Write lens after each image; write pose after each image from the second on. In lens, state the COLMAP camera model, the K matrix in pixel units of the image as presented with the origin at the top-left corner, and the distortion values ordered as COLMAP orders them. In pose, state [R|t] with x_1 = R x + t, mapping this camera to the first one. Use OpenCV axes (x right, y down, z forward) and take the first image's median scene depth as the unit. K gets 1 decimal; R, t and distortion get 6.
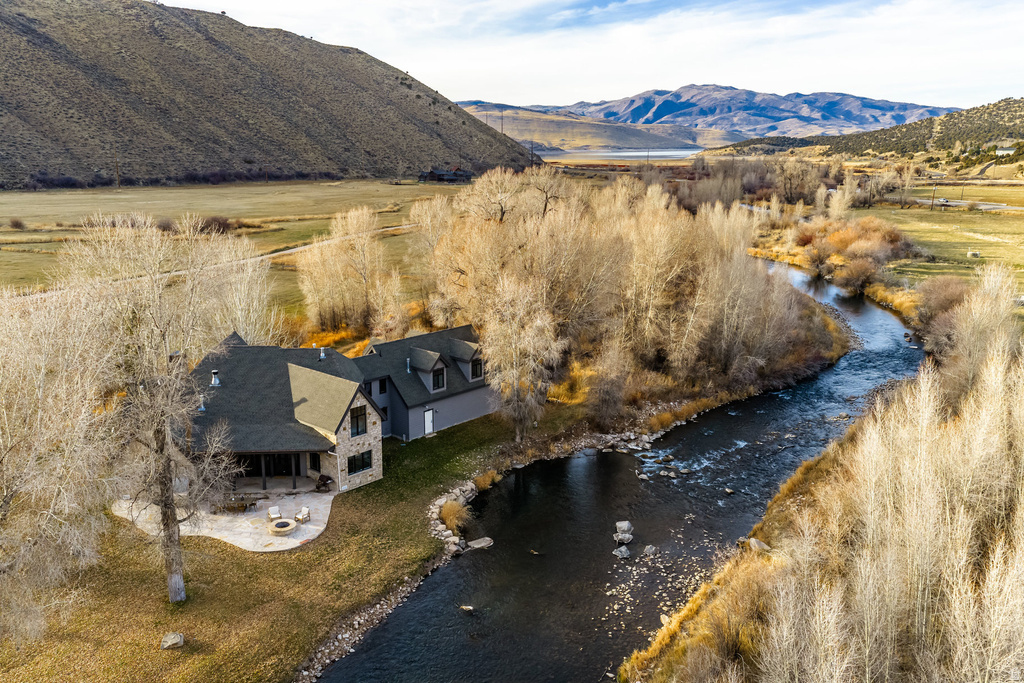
lens RADIAL K [[834.8, 0, 513.0], [0, 834.8, 345.7], [0, 0, 1]] dist [0.112808, -0.040068]
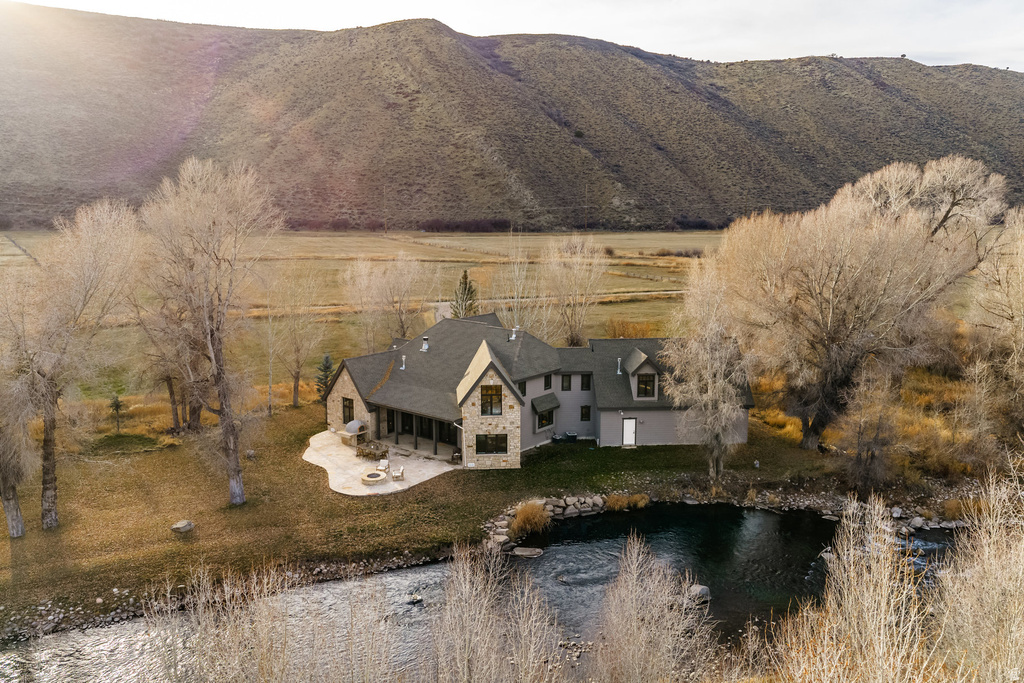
lens RADIAL K [[834.8, 0, 513.0], [0, 834.8, 345.7], [0, 0, 1]] dist [0.112808, -0.040068]
pose [[0.728511, 0.116690, -0.675022, 0.053909], [-0.156178, 0.987727, 0.002194, 0.002445], [0.666993, 0.103825, 0.737794, 0.033690]]
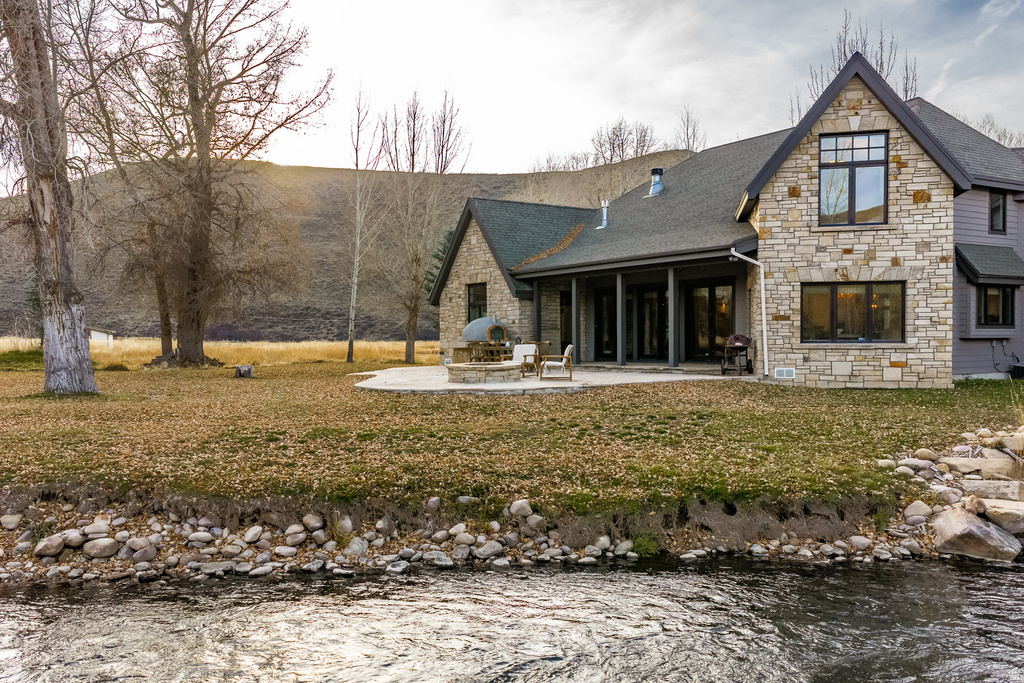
lens RADIAL K [[806.1, 0, 541.7], [0, 806.1, 344.9], [0, 0, 1]] dist [0.130700, 0.000392]
pose [[0.504991, -0.017334, -0.862950, 0.003686], [-0.192481, 0.972359, -0.132170, 0.024855], [0.841389, 0.232846, 0.487696, 0.085072]]
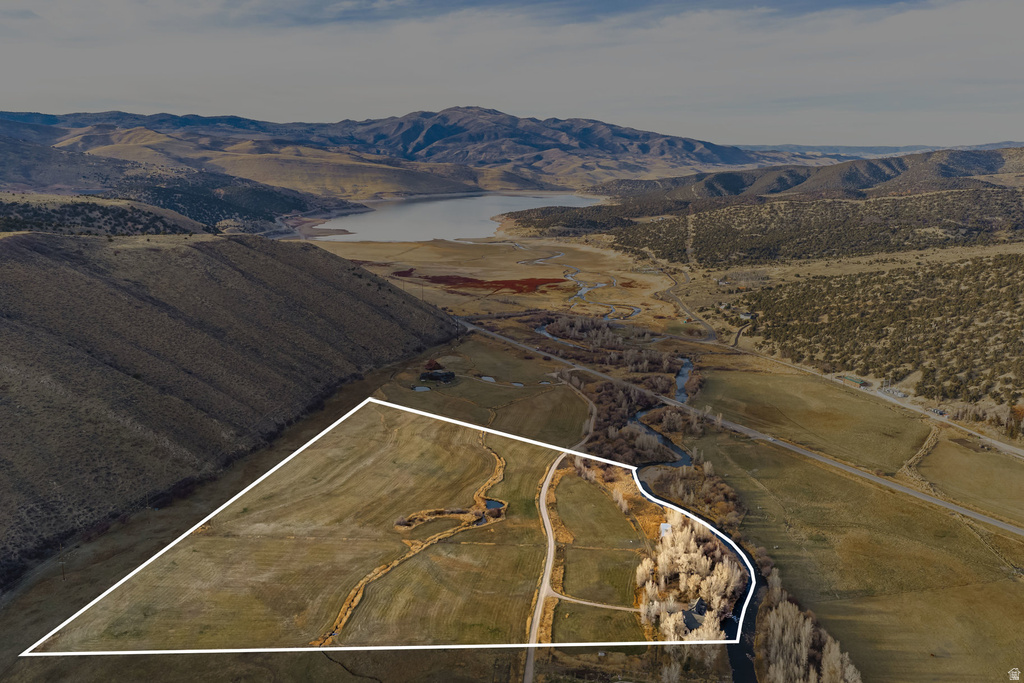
lens RADIAL K [[871.0, 0, 521.7], [0, 871.0, 358.4], [0, 0, 1]] dist [0.098426, -0.014008]
pose [[0.960420, -0.061519, 0.271679, -0.427343], [0.061584, 0.998067, 0.008294, -0.275128], [-0.271664, 0.008766, 0.962352, -0.699025]]
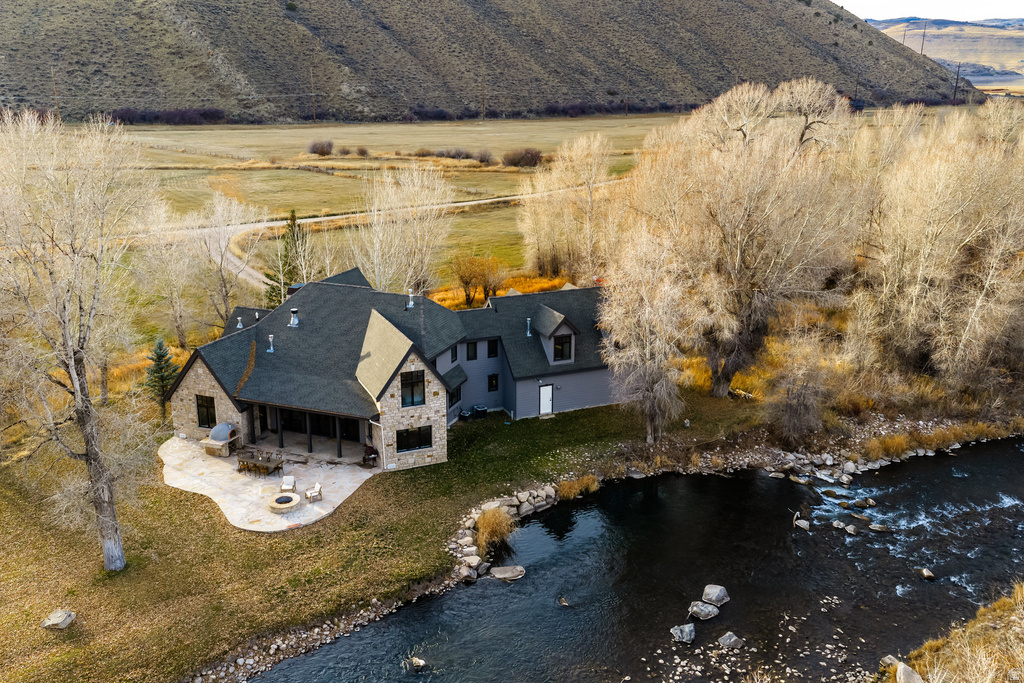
lens RADIAL K [[894.0, 0, 513.2], [0, 894.0, 328.0], [0, 0, 1]] dist [0.114430, -0.046604]
pose [[0.908477, 0.109593, -0.403309, 0.028081], [-0.094236, 0.993871, 0.057797, -0.003173], [0.407172, -0.014501, 0.913237, 0.027765]]
